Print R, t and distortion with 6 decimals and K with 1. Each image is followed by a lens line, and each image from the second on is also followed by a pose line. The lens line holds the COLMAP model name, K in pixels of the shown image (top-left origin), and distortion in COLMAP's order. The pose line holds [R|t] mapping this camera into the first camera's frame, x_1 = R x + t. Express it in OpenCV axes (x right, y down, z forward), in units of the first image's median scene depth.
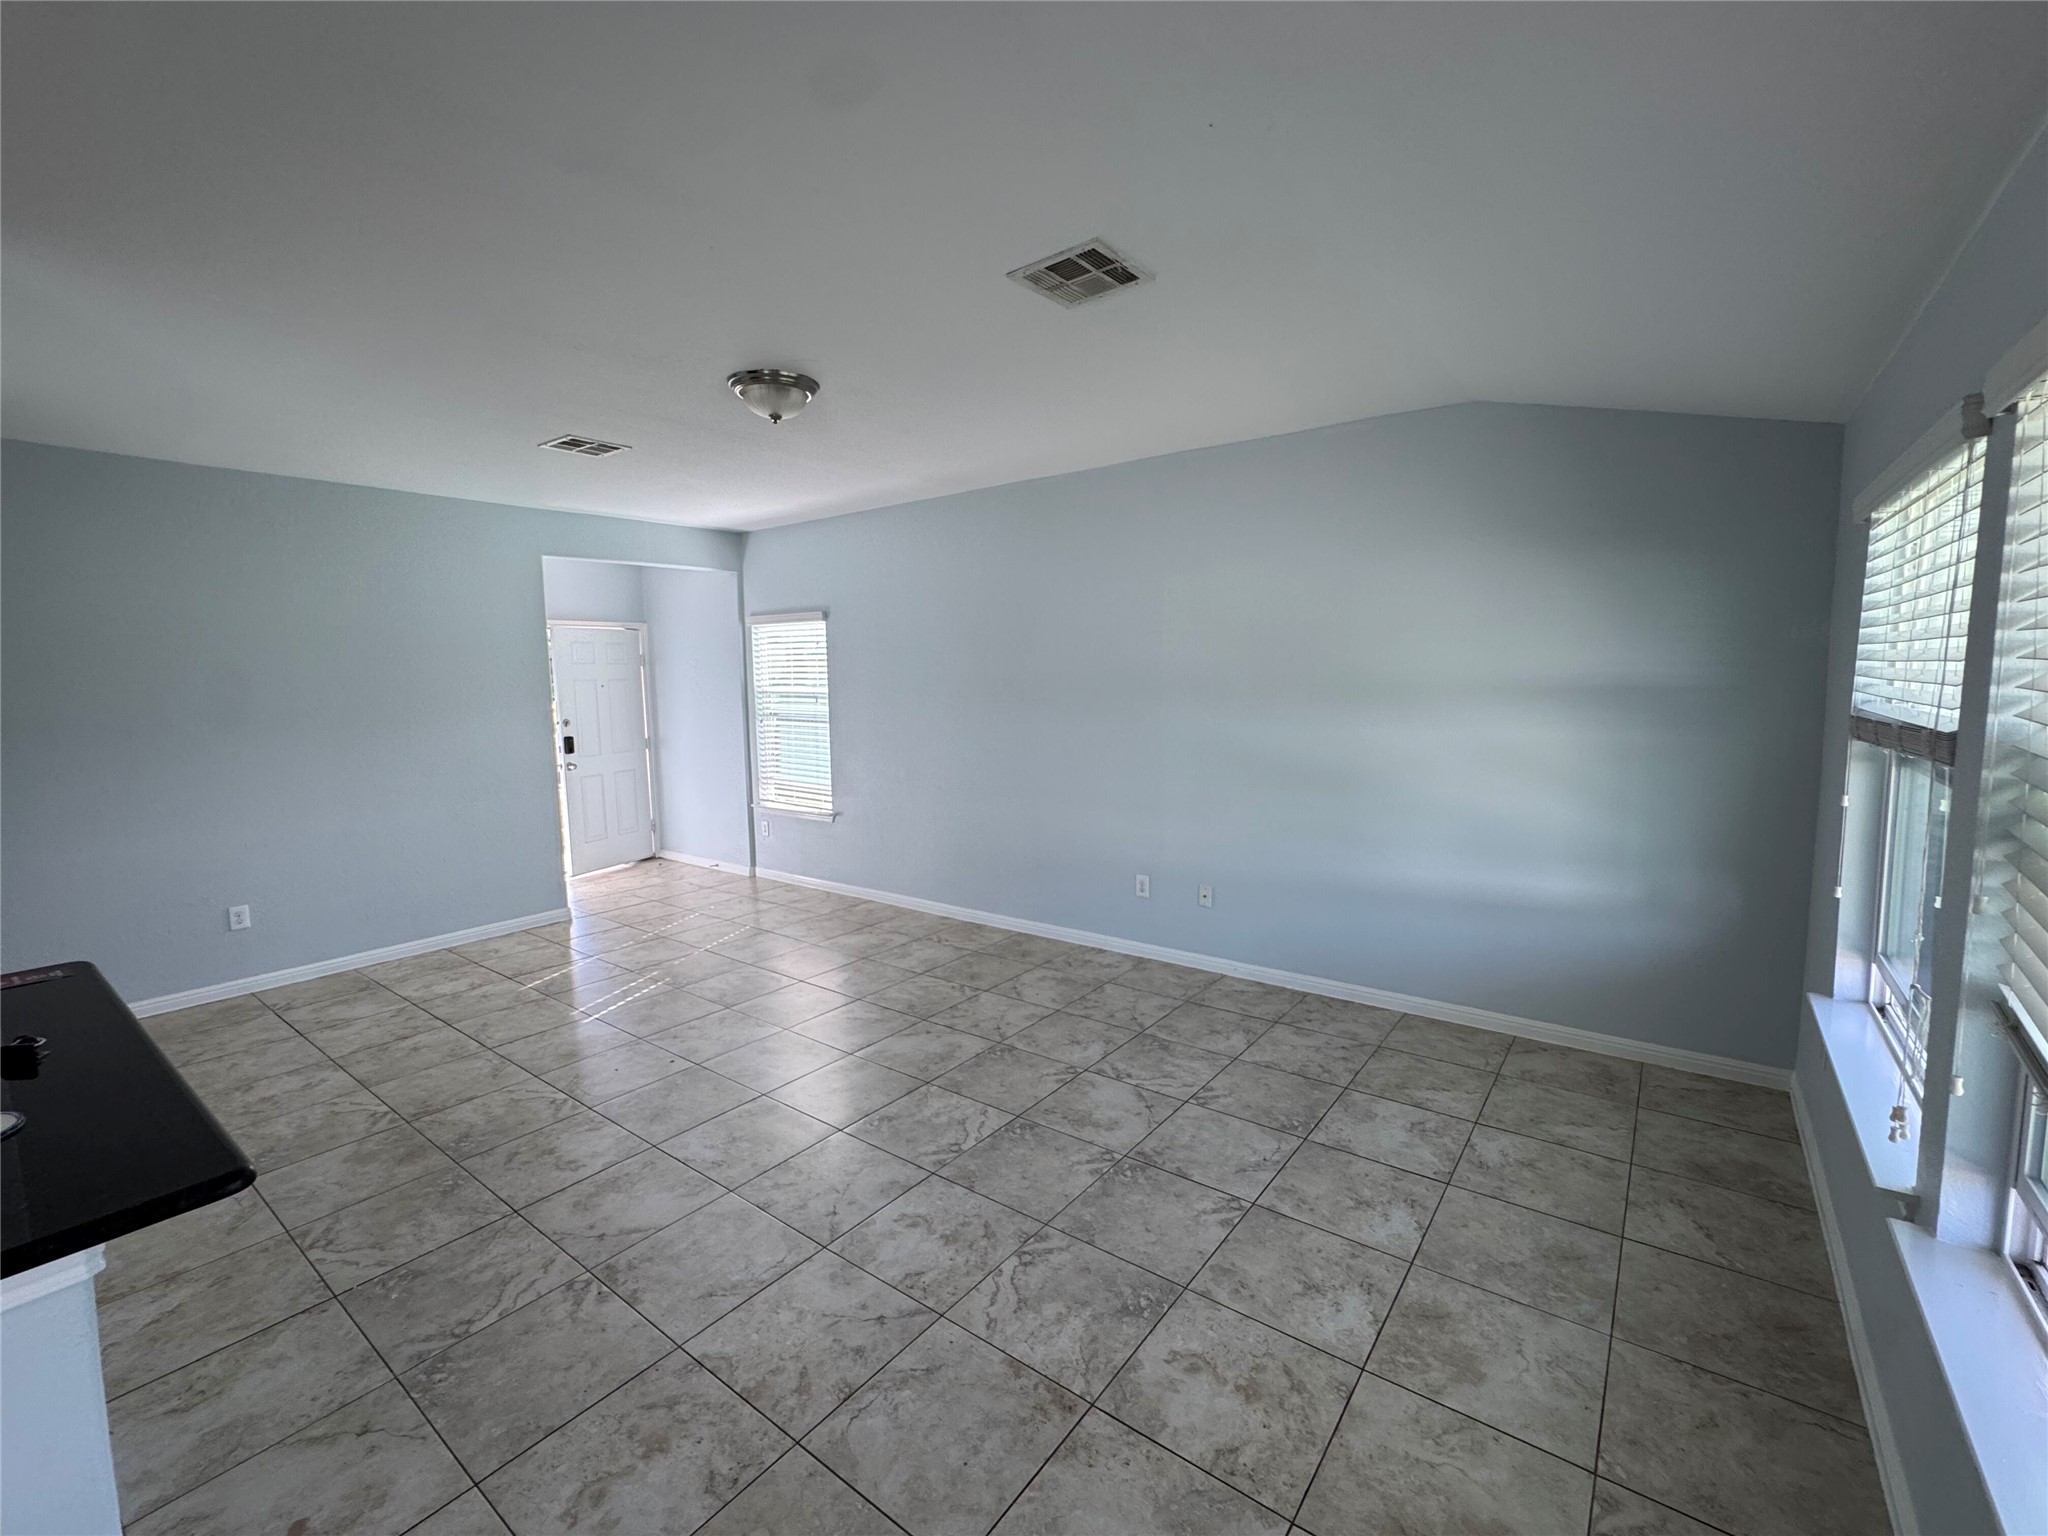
lens RADIAL K [[868.3, 0, 1021.6], [0, 868.3, 764.8], [0, 0, 1]] dist [-0.001895, -0.000039]
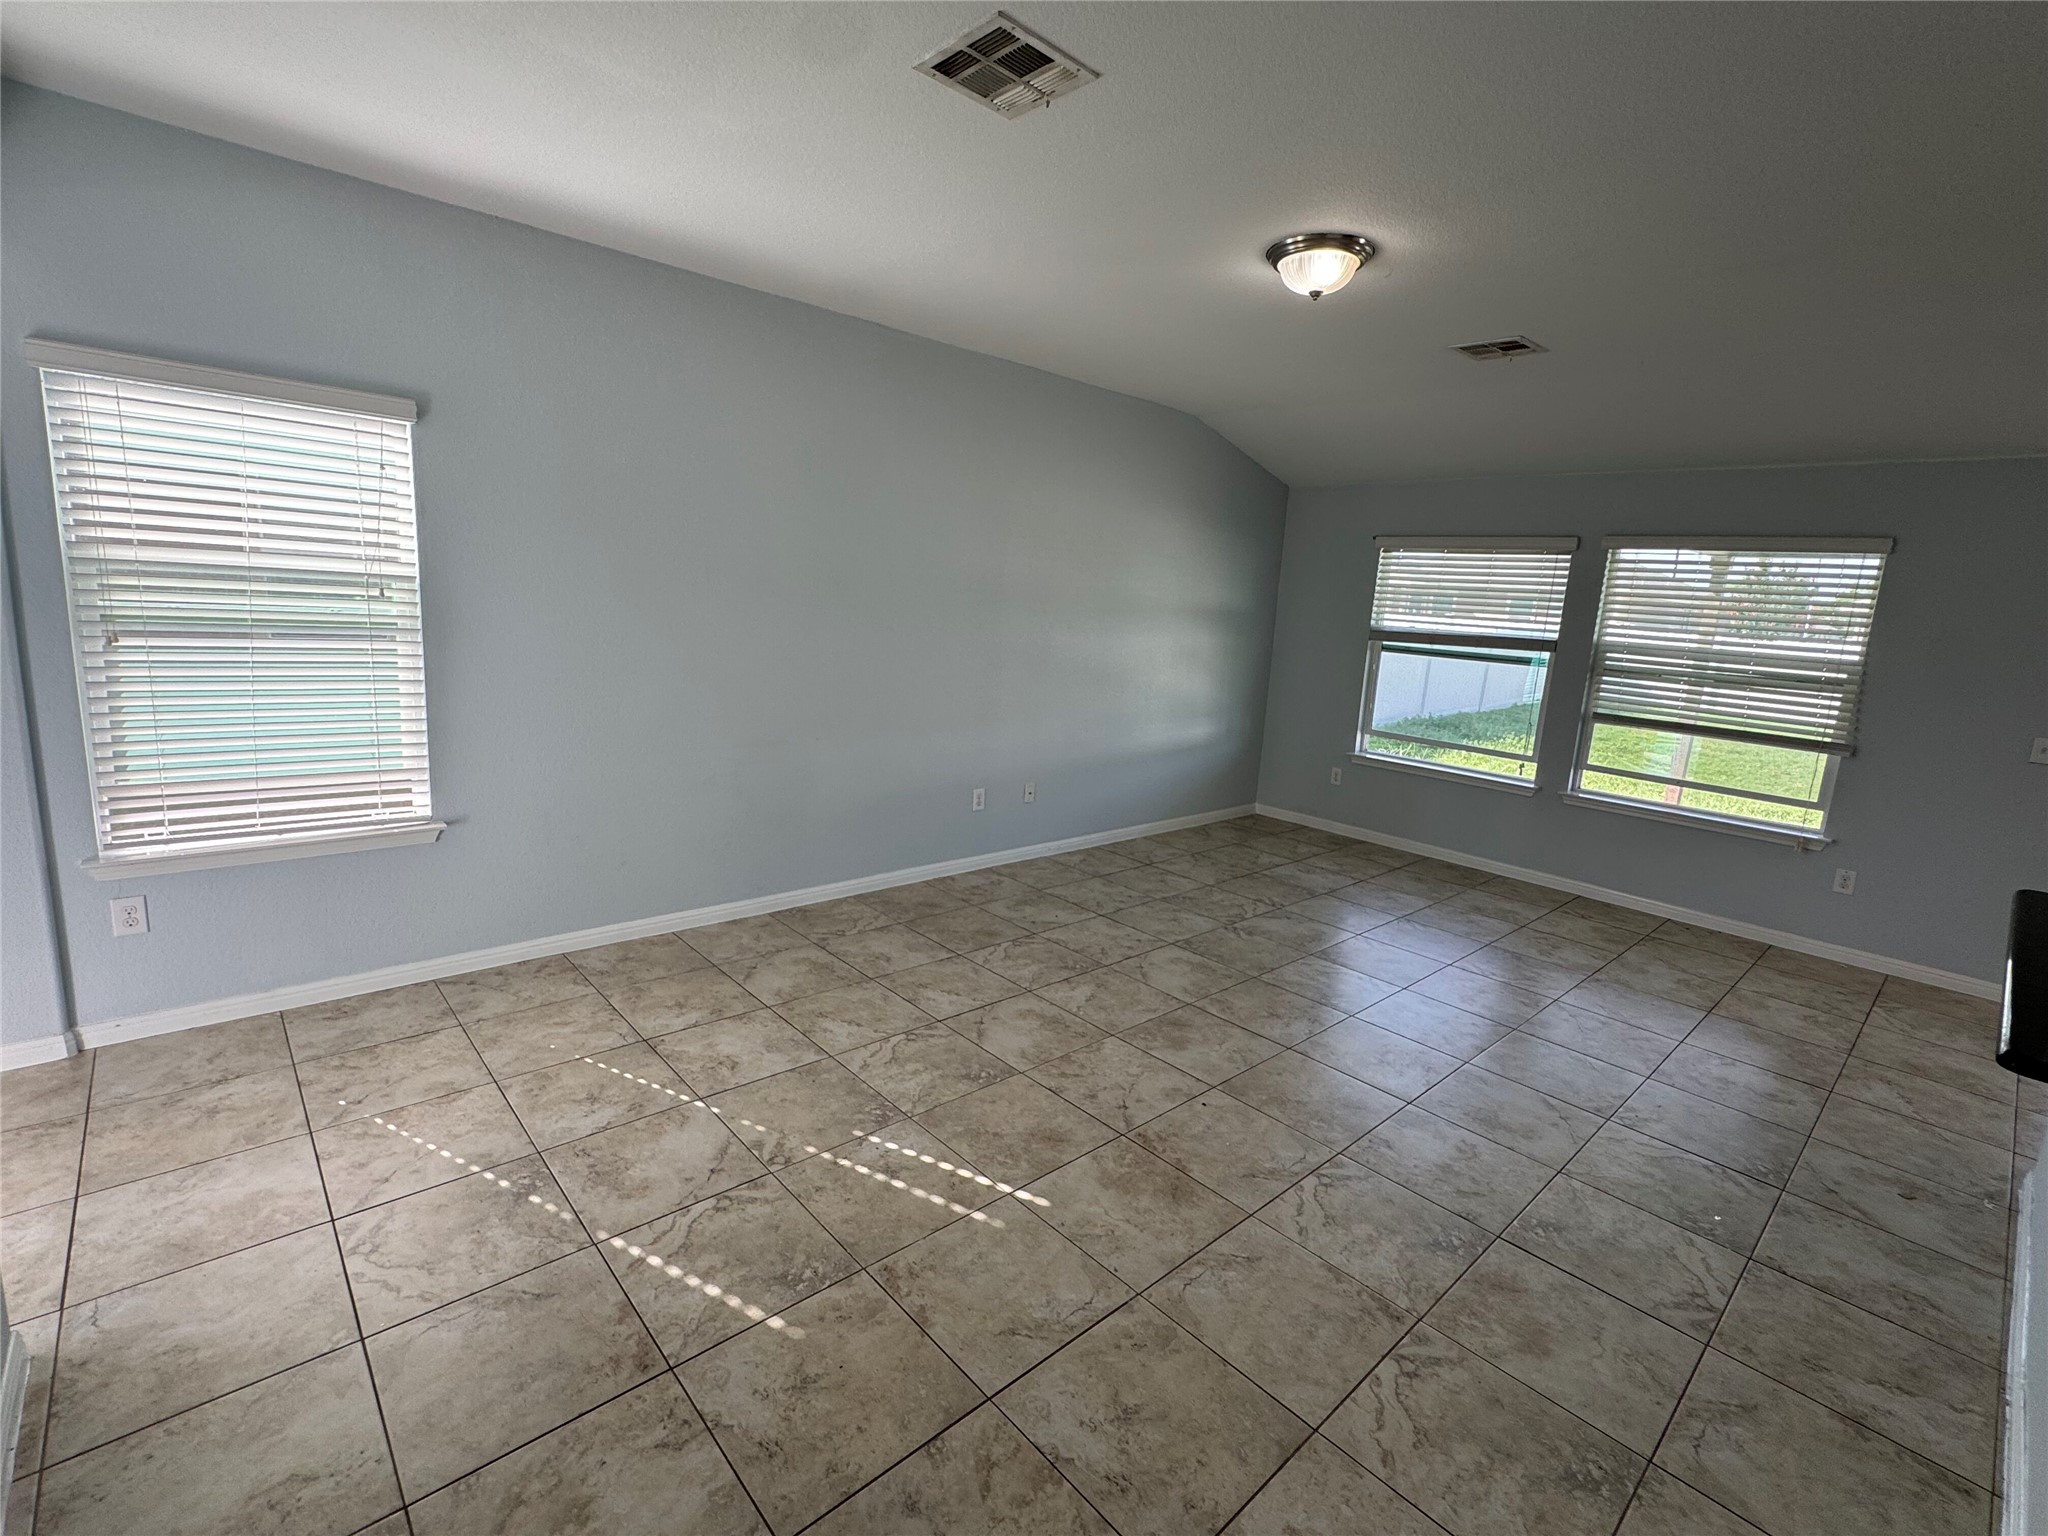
lens RADIAL K [[924.7, 0, 1021.4], [0, 924.7, 760.4], [0, 0, 1]] dist [-0.002204, -0.000037]
pose [[0.180334, -0.149256, 0.972215, -1.012370], [0.039632, 0.988720, 0.144438, -0.064667], [-0.982807, 0.012484, 0.184215, 0.873164]]
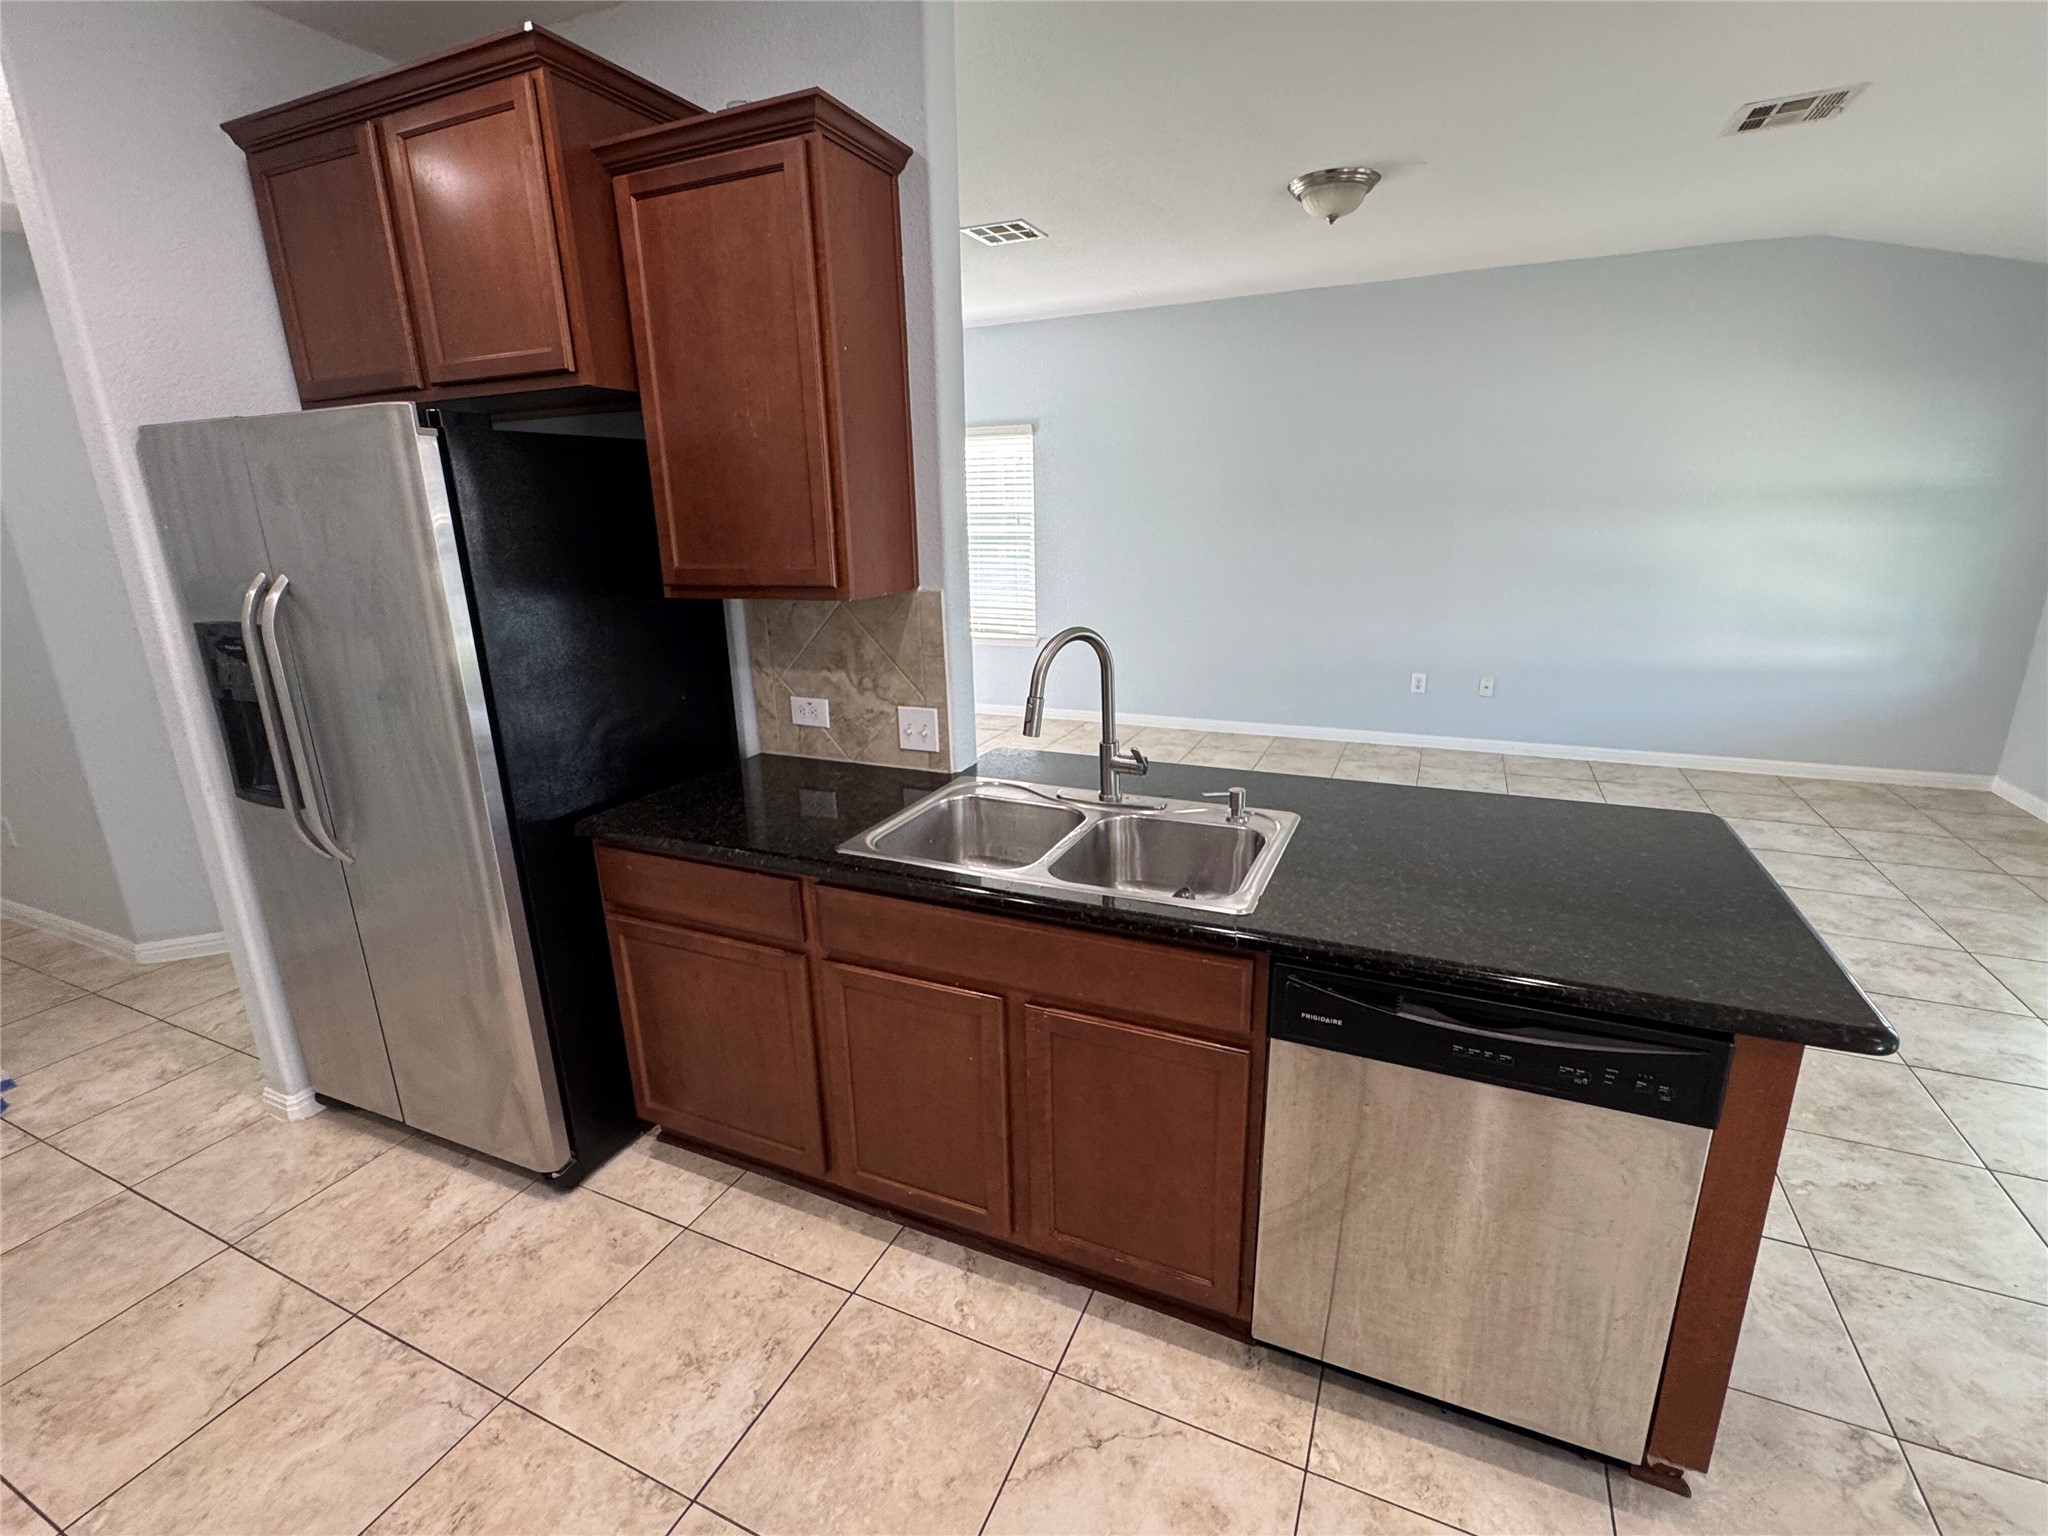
lens RADIAL K [[923.7, 0, 1017.4], [0, 923.7, 762.9], [0, 0, 1]] dist [-0.004107, 0.000191]
pose [[0.975733, -0.066379, 0.208660, -0.713477], [0.031168, 0.985343, 0.167712, 0.029427], [-0.216734, -0.157138, 0.963501, -0.054607]]
